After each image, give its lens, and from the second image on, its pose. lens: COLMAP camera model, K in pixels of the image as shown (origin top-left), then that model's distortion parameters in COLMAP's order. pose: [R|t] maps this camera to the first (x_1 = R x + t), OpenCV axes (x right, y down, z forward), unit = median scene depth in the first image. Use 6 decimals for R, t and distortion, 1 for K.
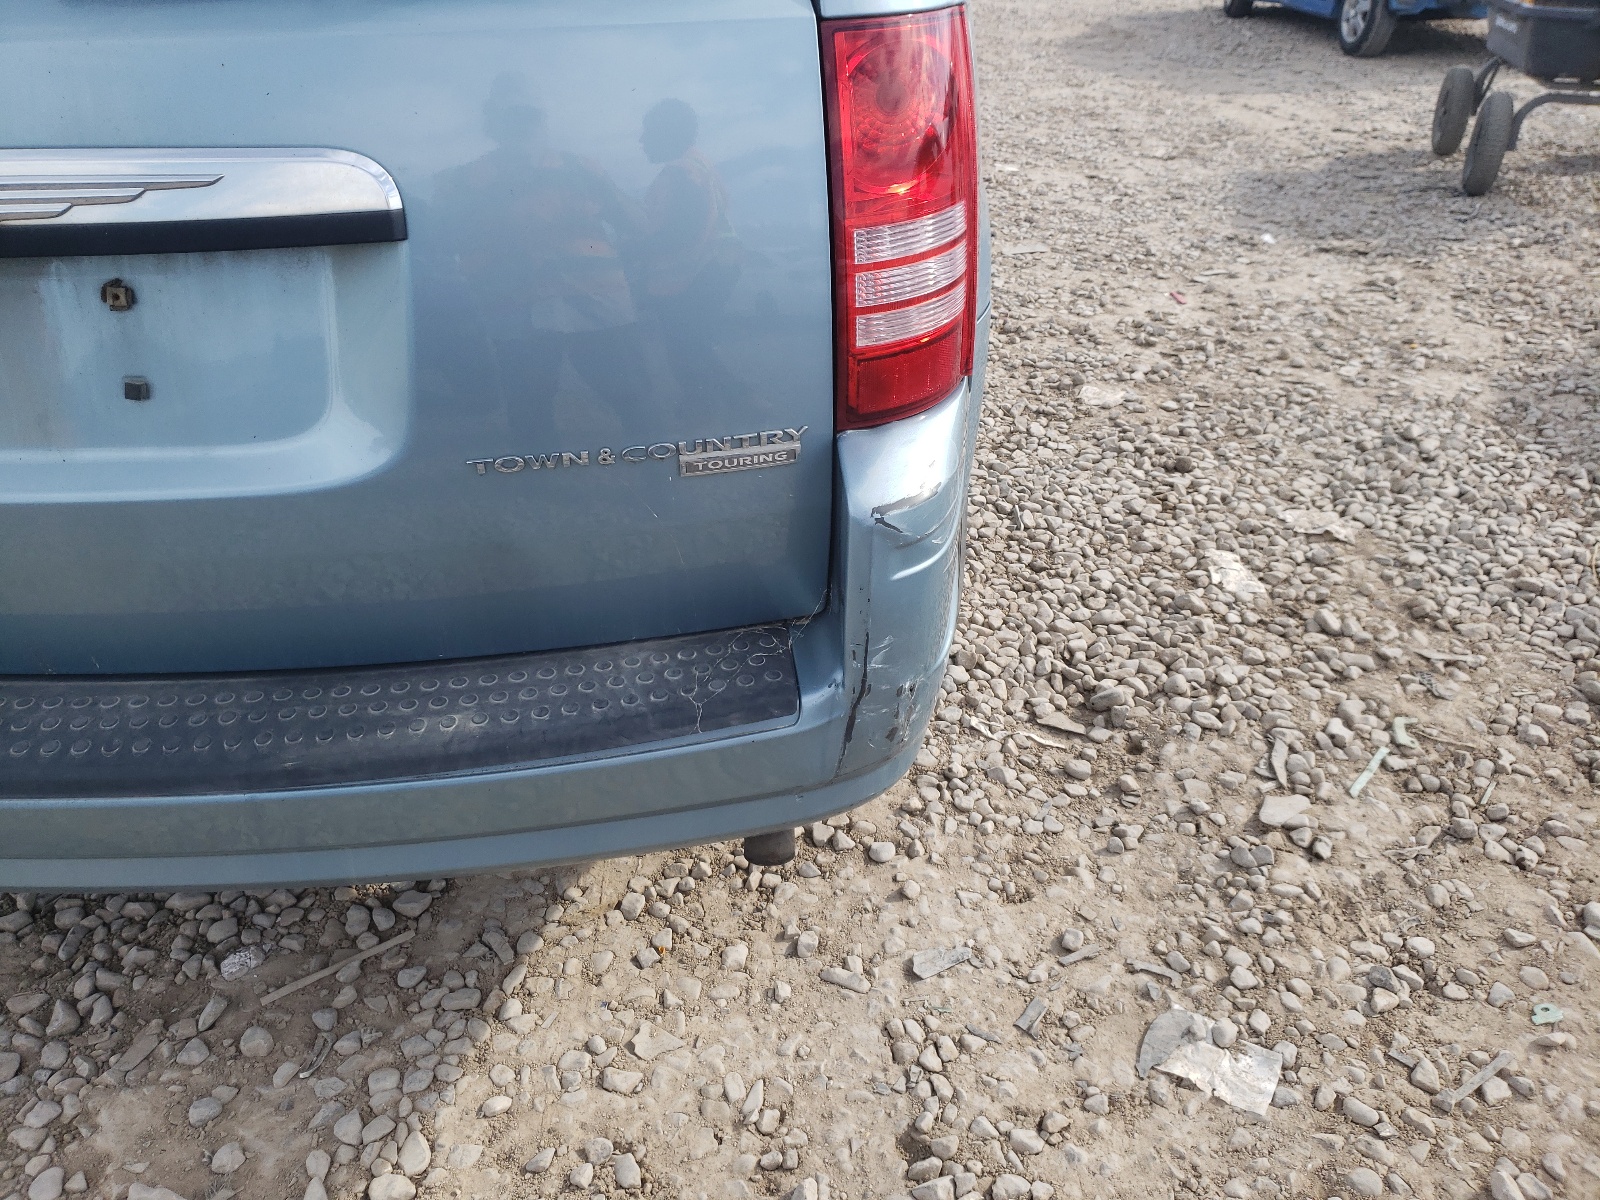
lens RADIAL K [[1222.3, 0, 803.9], [0, 1222.3, 586.5], [0, 0, 1]] dist [0.006797, -0.002059]
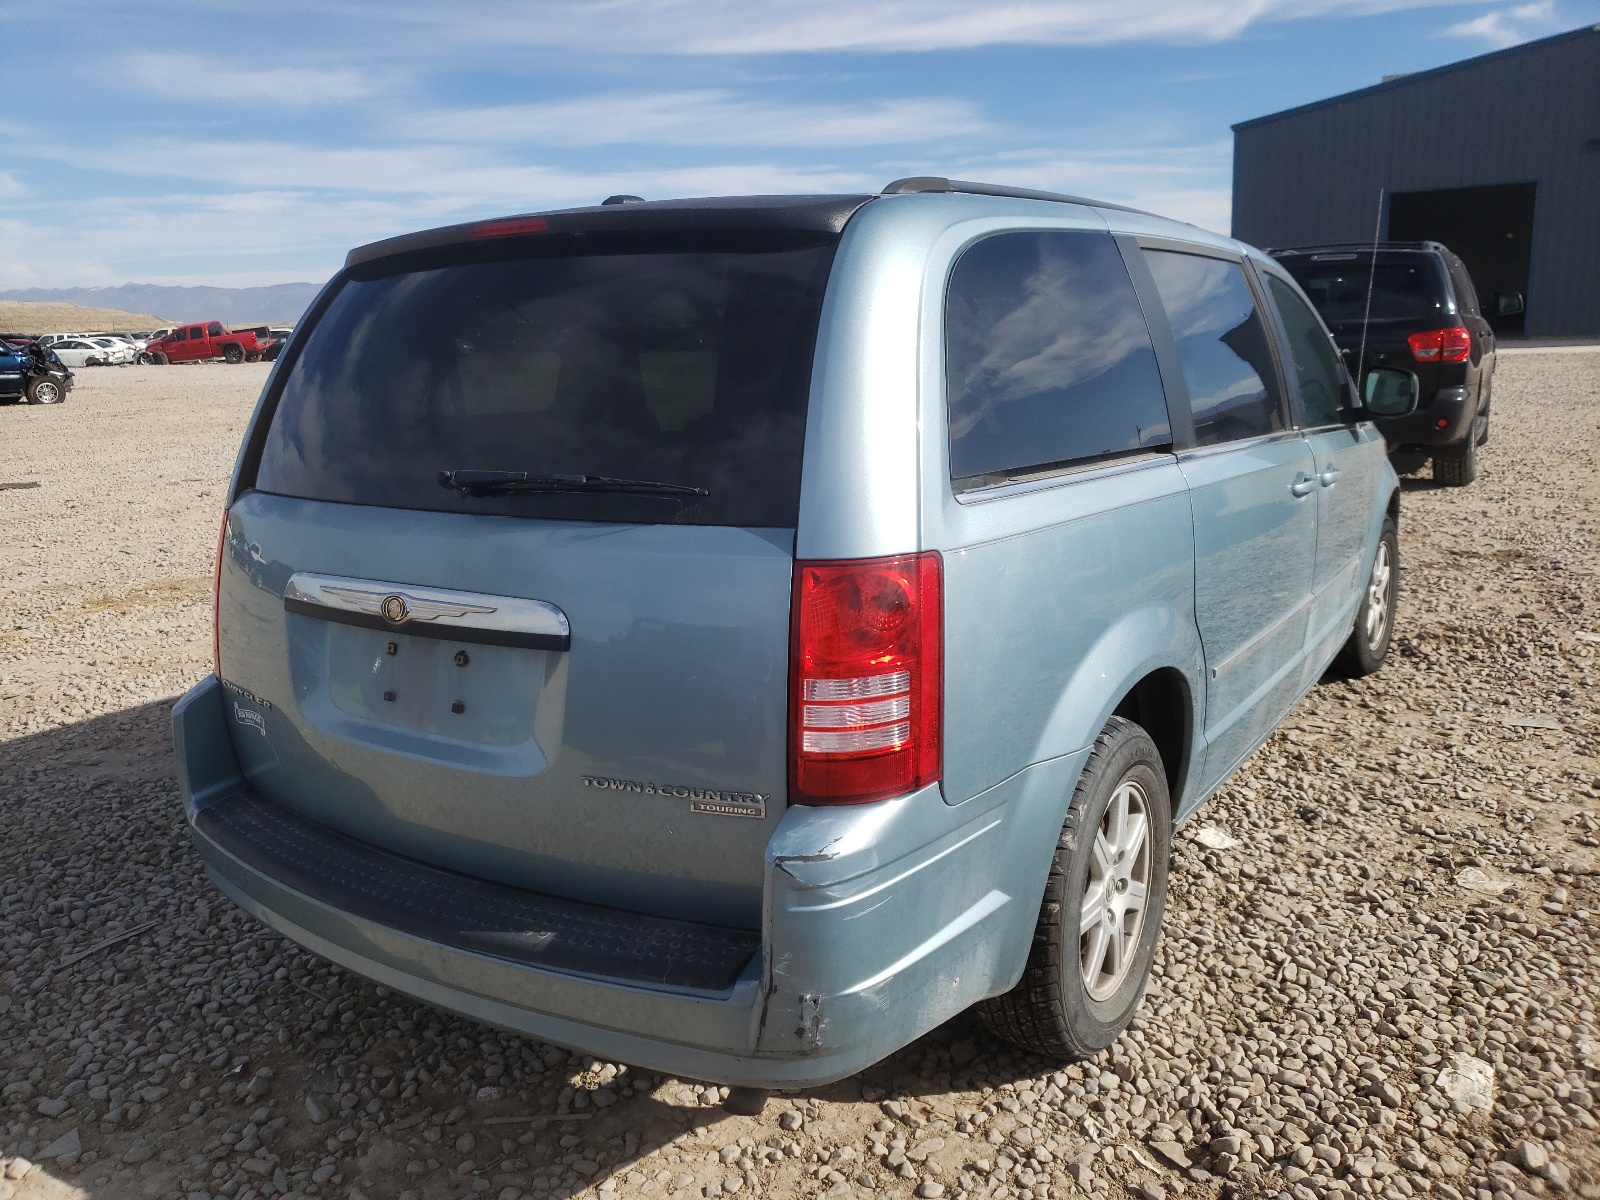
lens RADIAL K [[1222.3, 0, 793.4], [0, 1222.3, 601.1], [0, 0, 1]] dist [0.006797, -0.002059]
pose [[0.838151, 0.110713, -0.534084, 0.443705], [-0.262008, 0.940535, -0.216207, -0.021899], [0.478388, 0.321148, 0.817318, -0.173968]]
